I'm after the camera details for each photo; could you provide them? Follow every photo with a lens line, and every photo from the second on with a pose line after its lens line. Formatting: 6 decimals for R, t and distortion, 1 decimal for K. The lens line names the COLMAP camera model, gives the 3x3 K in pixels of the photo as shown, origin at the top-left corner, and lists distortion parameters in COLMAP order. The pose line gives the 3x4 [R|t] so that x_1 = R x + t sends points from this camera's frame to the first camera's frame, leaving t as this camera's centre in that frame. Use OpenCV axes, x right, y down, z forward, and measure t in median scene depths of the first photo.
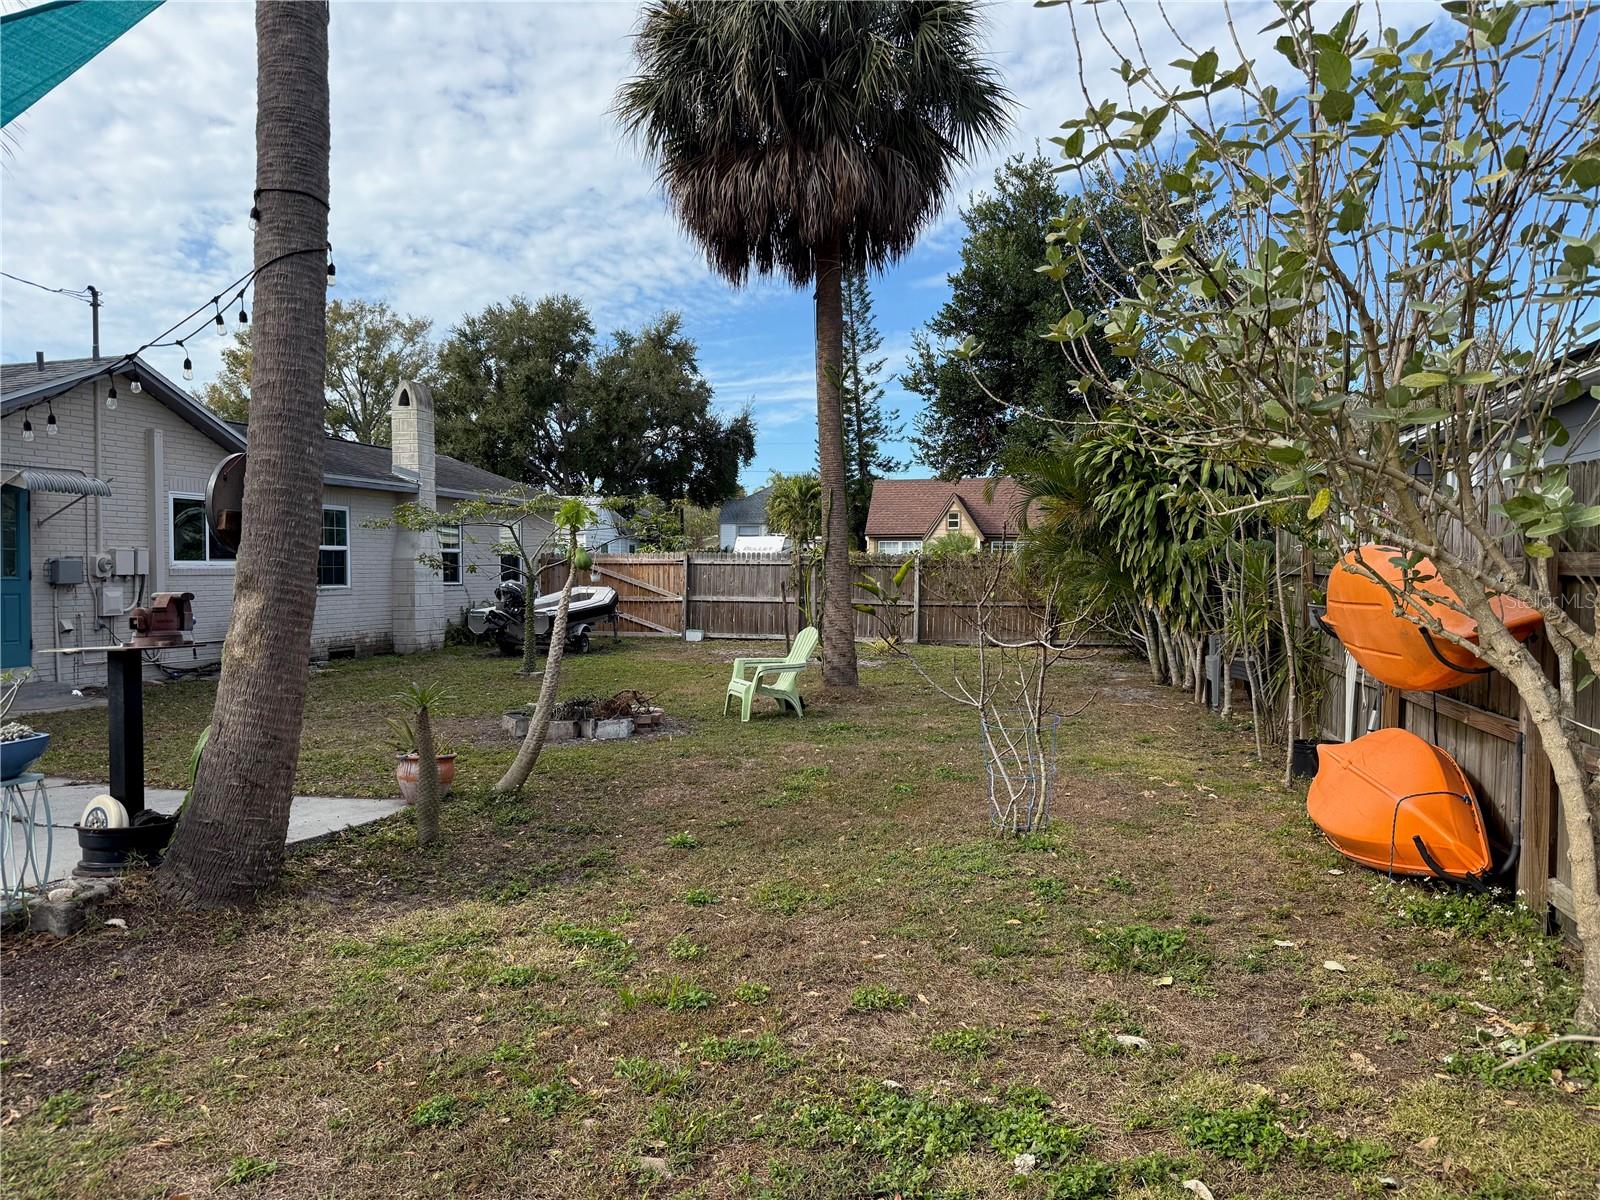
lens RADIAL K [[1111.6, 0, 795.7], [0, 1111.6, 609.5], [0, 0, 1]] dist [0.079463, -0.124493]
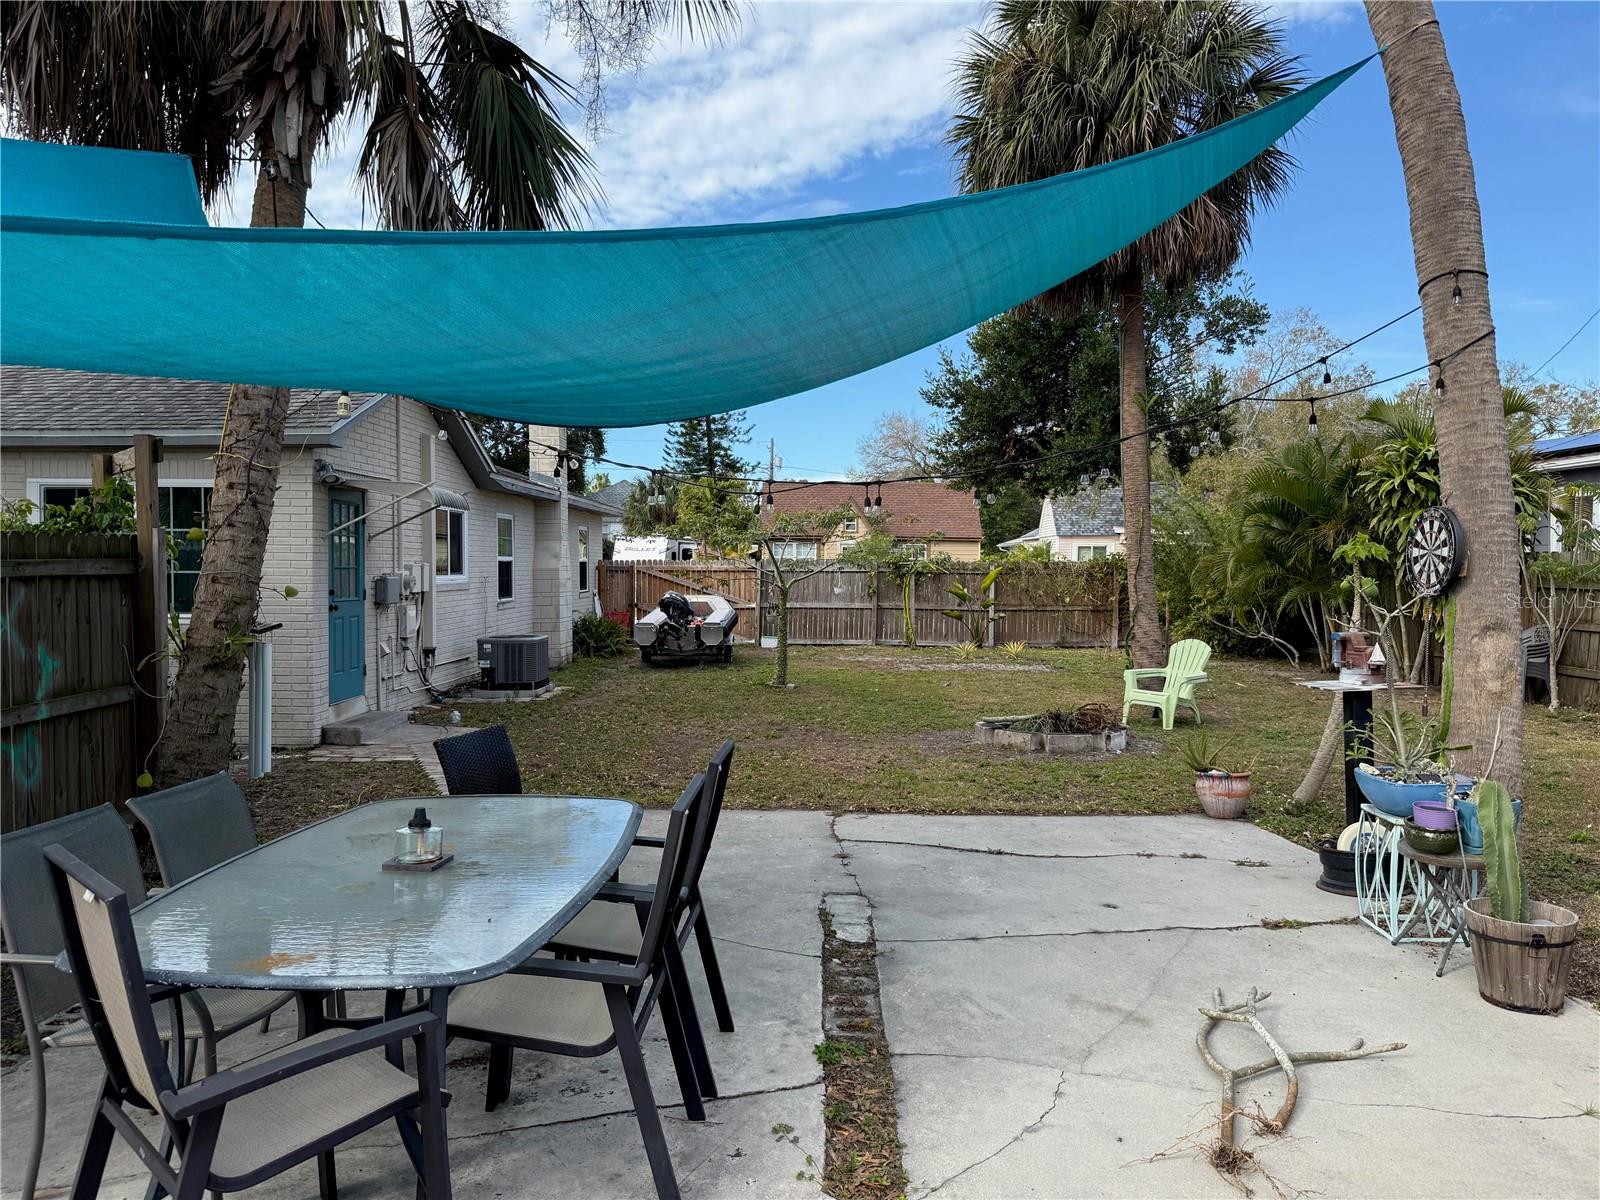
lens RADIAL K [[1111.6, 0, 795.7], [0, 1111.6, 609.5], [0, 0, 1]] dist [0.079463, -0.124493]
pose [[0.974271, -0.009613, 0.225174, -0.512644], [0.008845, 0.999951, 0.004416, -0.017974], [-0.225205, -0.002311, 0.974309, 0.017455]]
